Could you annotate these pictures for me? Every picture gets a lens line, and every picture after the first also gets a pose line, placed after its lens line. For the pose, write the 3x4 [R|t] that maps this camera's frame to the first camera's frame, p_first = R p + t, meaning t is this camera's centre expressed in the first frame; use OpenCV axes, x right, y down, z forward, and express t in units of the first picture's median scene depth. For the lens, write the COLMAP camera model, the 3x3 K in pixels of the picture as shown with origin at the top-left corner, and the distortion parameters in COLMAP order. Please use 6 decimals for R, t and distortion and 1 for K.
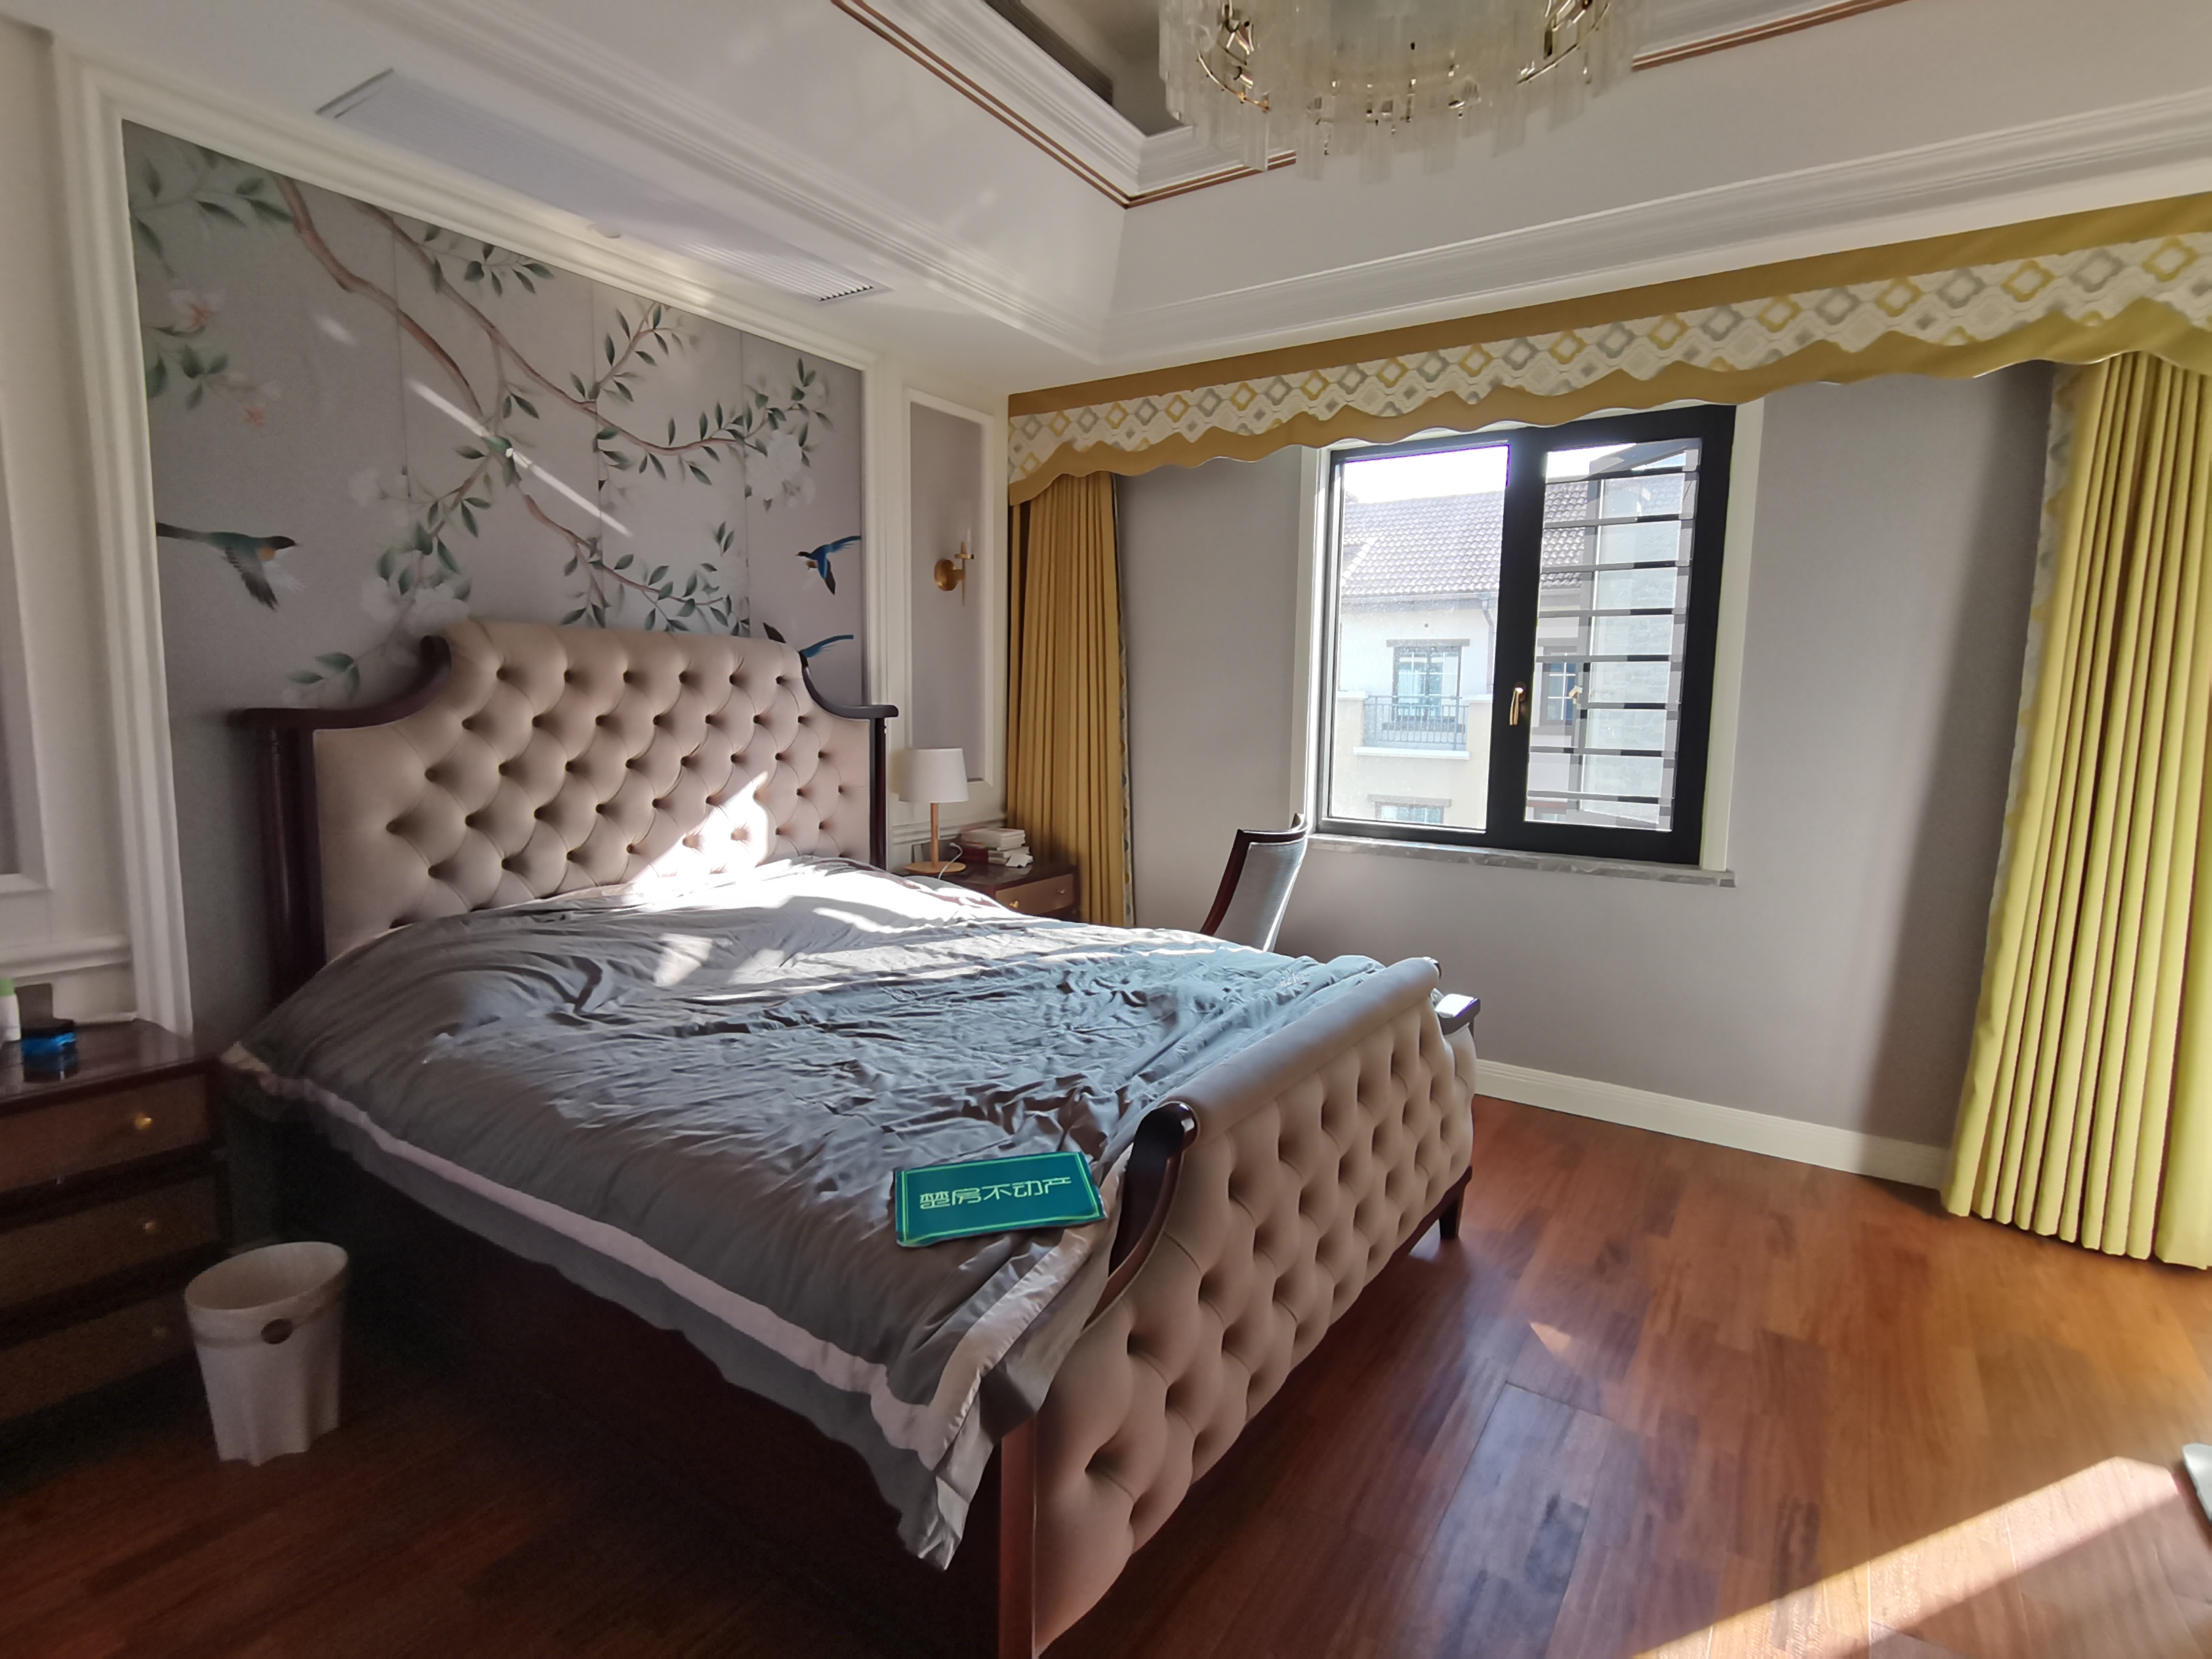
lens RADIAL K [[1109.9, 0, 1097.5], [0, 1109.9, 820.9], [0, 0, 1]] dist [0.022405, -0.024735]
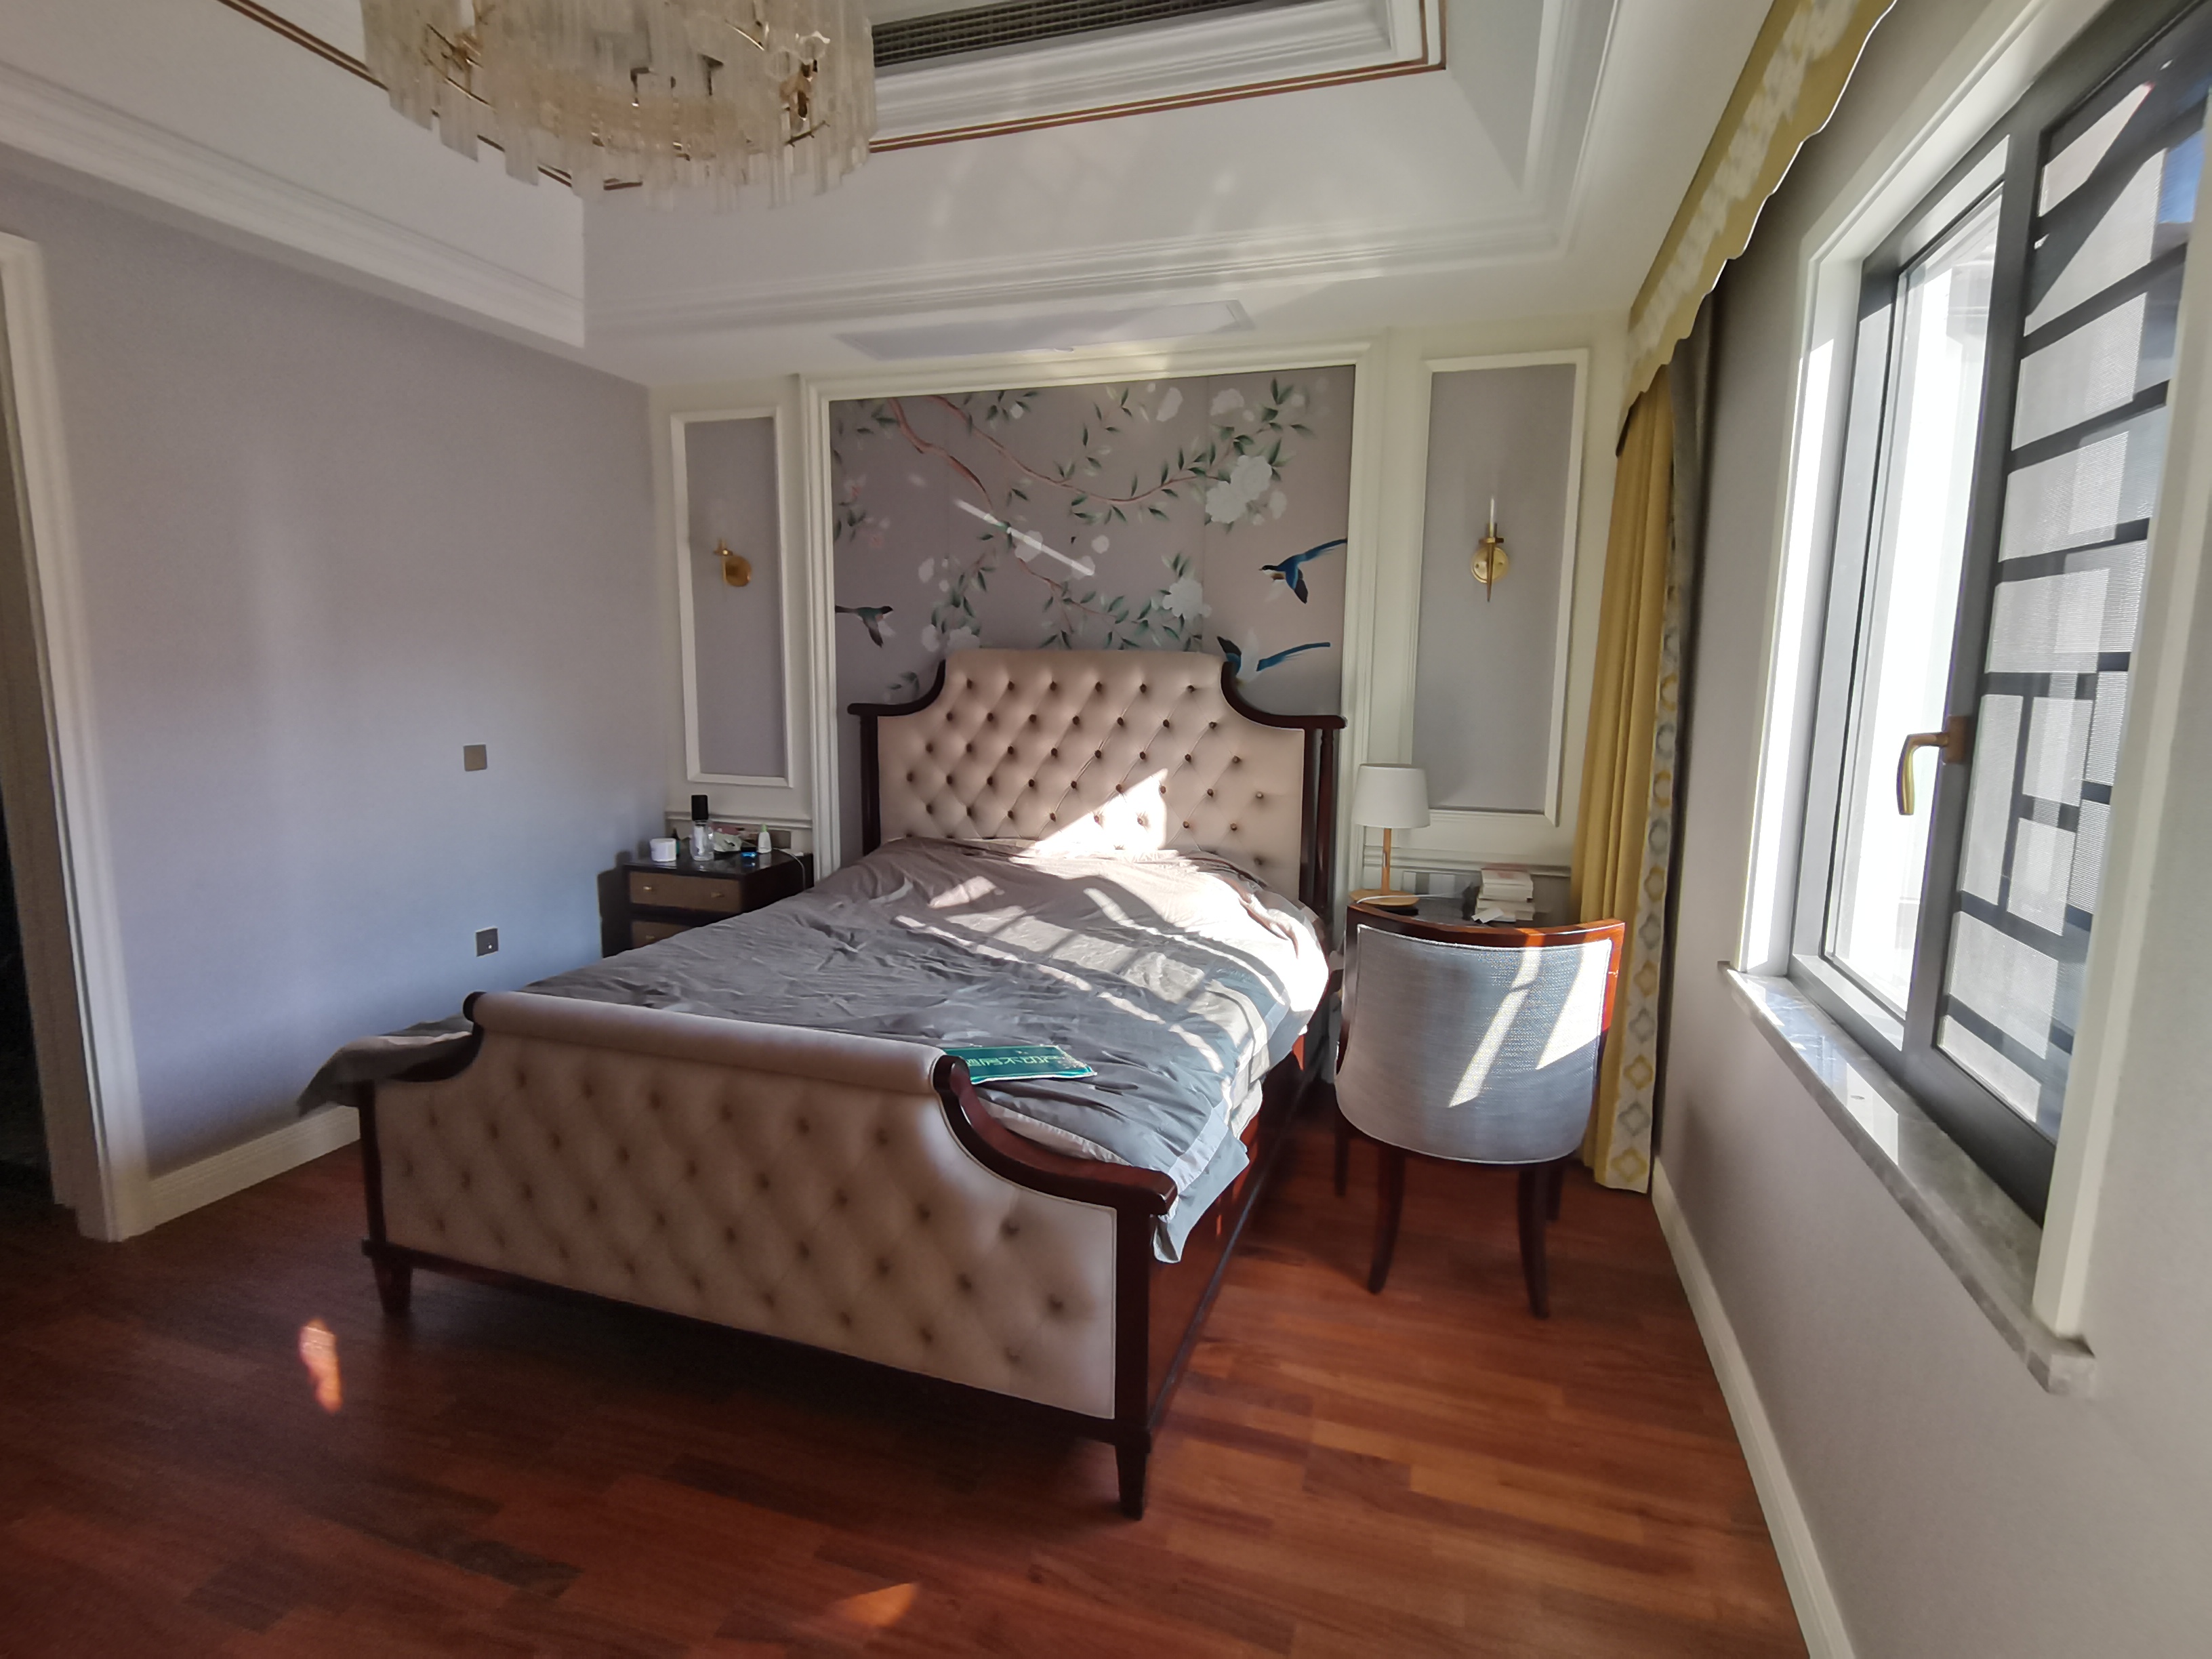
lens RADIAL K [[1109.9, 0, 1097.5], [0, 1109.9, 820.9], [0, 0, 1]] dist [0.022405, -0.024735]
pose [[0.254186, 0.130933, -0.958252, 0.865996], [-0.117749, 0.987613, 0.103711, -0.113693], [0.959961, 0.086472, 0.266455, 0.707208]]
